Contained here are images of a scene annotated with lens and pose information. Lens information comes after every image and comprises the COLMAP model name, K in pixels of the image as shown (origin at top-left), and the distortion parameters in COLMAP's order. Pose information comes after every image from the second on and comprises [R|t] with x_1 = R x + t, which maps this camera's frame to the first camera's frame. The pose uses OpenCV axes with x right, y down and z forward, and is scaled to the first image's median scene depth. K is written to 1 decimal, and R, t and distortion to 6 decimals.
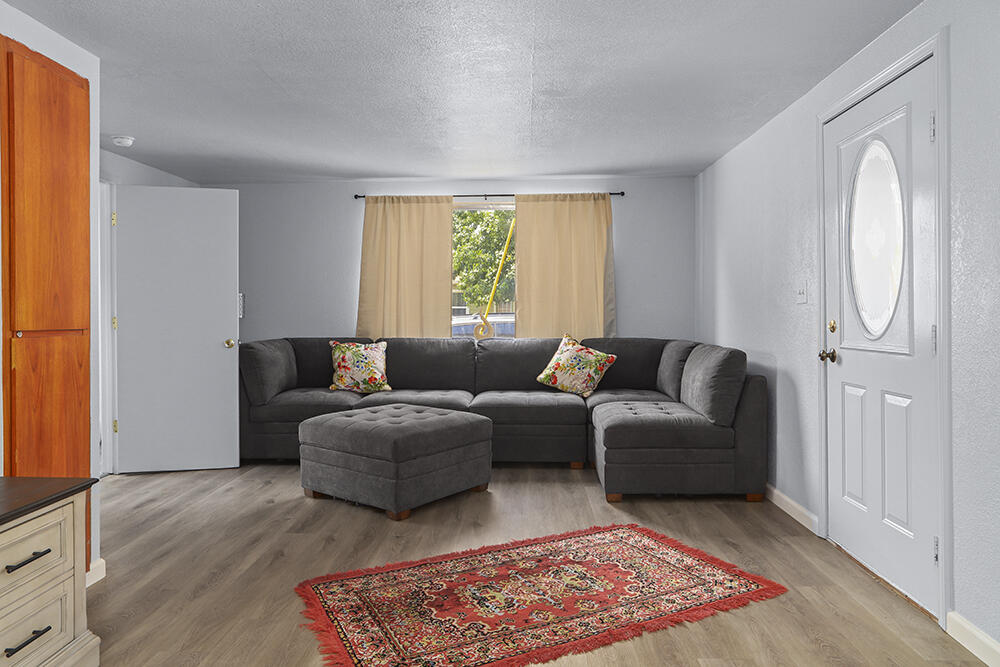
lens RADIAL K [[698.0, 0, 500.9], [0, 698.0, 326.7], [0, 0, 1]] dist [-0.088207, 0.097856]
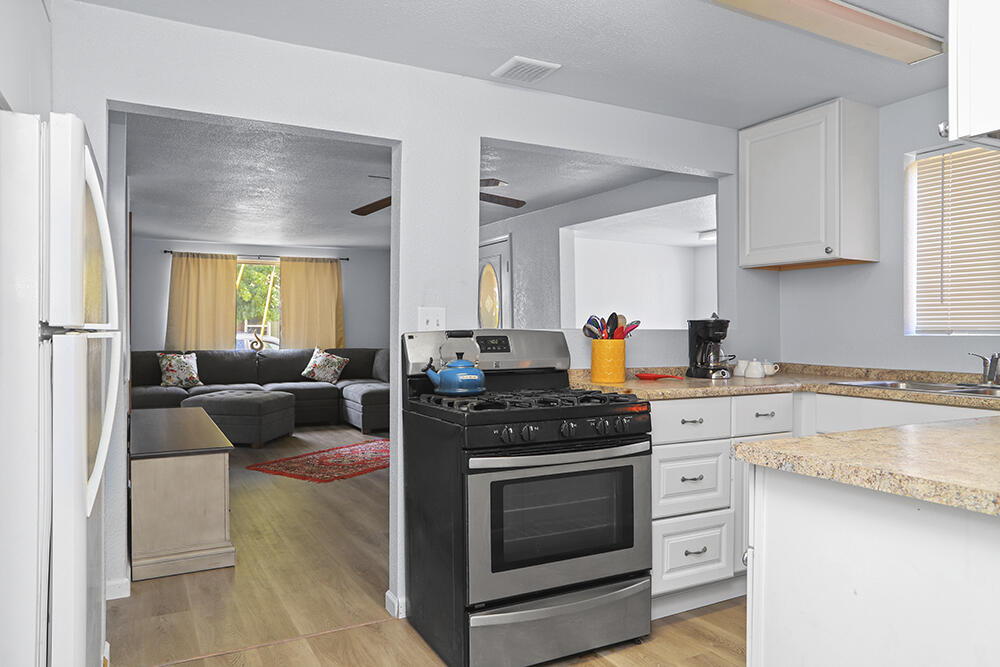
lens RADIAL K [[698.0, 0, 500.9], [0, 698.0, 326.7], [0, 0, 1]] dist [-0.088207, 0.097856]
pose [[0.860526, 0.000734, 0.509407, -0.363490], [0.013411, 0.999620, -0.024095, 0.010048], [-0.509231, 0.027566, 0.860189, -0.604802]]
